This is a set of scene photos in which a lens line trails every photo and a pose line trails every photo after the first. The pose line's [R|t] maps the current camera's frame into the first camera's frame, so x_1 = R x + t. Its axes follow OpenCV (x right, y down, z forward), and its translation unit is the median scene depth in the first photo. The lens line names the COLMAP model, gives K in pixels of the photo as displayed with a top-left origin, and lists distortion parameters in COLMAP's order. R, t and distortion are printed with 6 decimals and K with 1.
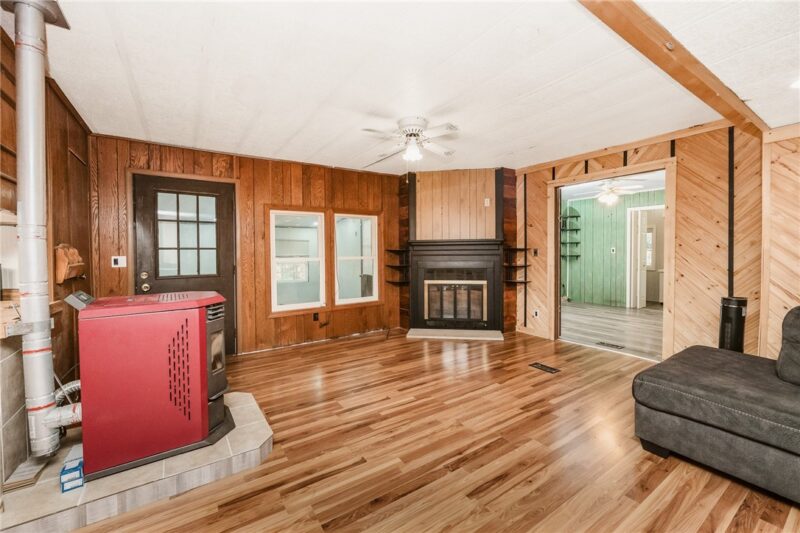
lens RADIAL K [[322.5, 0, 398.5], [0, 322.5, 258.0], [0, 0, 1]] dist [0.009495, -0.000098]
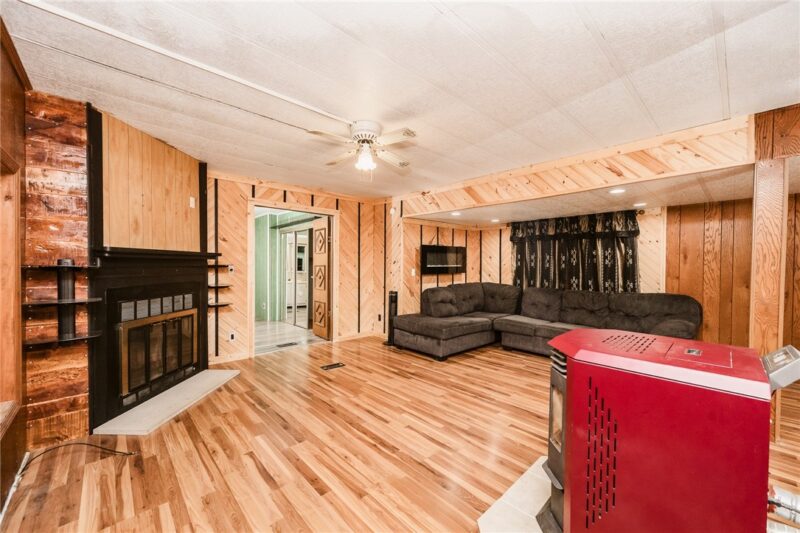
lens RADIAL K [[322.5, 0, 400.2], [0, 322.5, 271.0], [0, 0, 1]] dist [0.009495, -0.000098]
pose [[-0.159390, -0.011362, 0.987150, -0.783778], [0.017530, 0.999744, 0.014338, -0.026539], [-0.987060, 0.019590, -0.159150, 0.958037]]
